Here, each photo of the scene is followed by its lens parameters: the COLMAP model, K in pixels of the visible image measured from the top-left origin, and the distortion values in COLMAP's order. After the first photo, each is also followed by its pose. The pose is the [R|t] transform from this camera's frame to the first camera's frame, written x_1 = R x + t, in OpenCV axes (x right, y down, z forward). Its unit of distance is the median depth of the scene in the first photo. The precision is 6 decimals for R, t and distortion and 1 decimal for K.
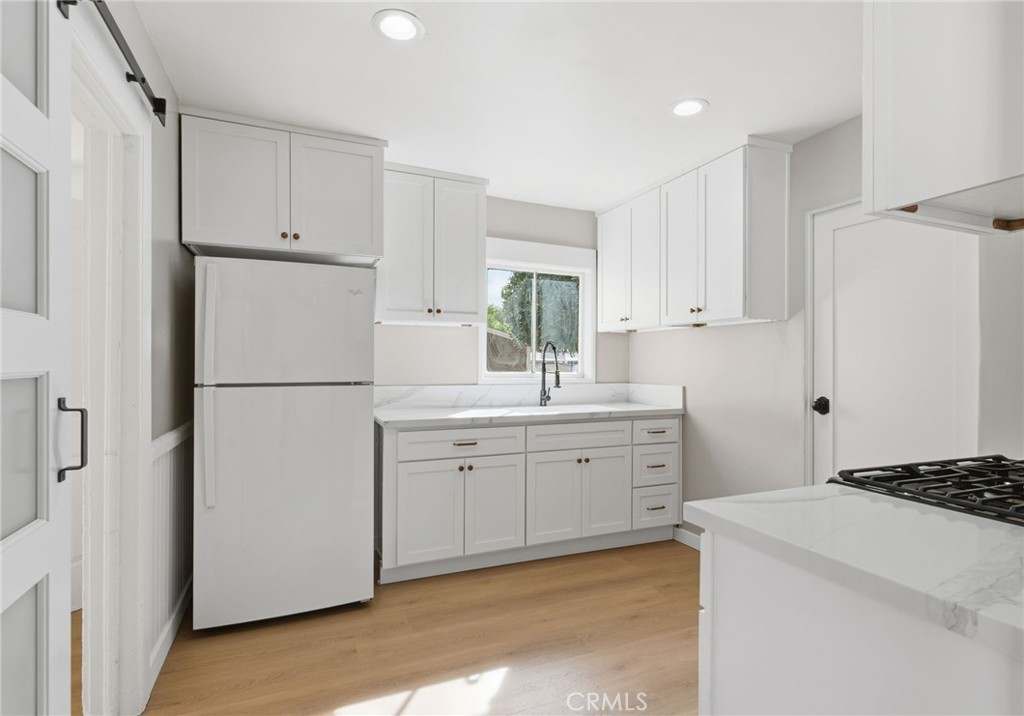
lens RADIAL K [[532.2, 0, 516.7], [0, 532.2, 363.2], [0, 0, 1]] dist [-0.002638, -0.000127]
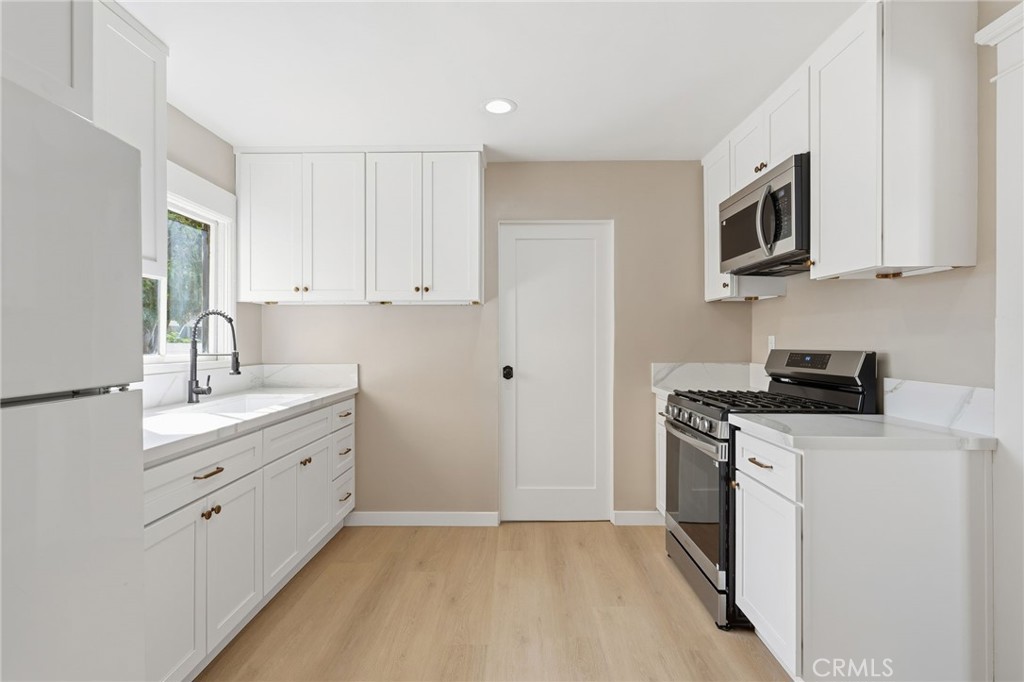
lens RADIAL K [[505.1, 0, 509.9], [0, 505.1, 341.6], [0, 0, 1]] dist [0.000385, 0.000713]
pose [[0.400184, -0.006455, 0.916412, -0.451362], [0.002286, 0.999979, 0.006045, -0.003338], [-0.916432, -0.000324, 0.400190, 0.409374]]
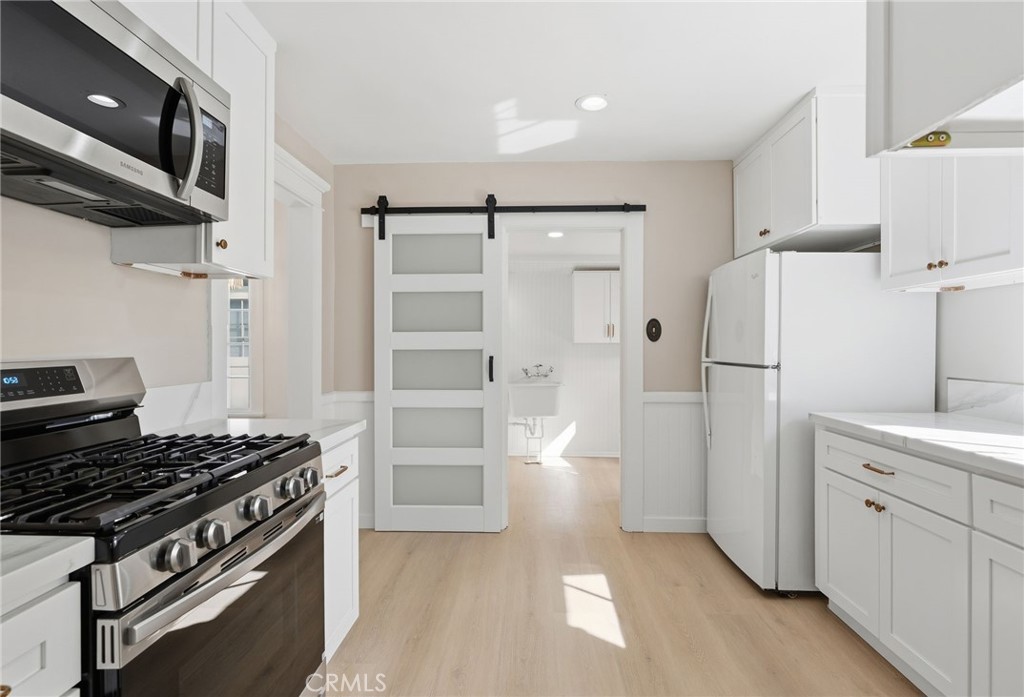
lens RADIAL K [[486.4, 0, 514.5], [0, 486.4, 344.9], [0, 0, 1]] dist [-0.000671, -0.000137]
pose [[-0.431850, -0.006674, -0.901921, 0.583396], [-0.003909, 0.999977, -0.005527, 0.003047], [0.901937, 0.001139, -0.431866, 0.783341]]
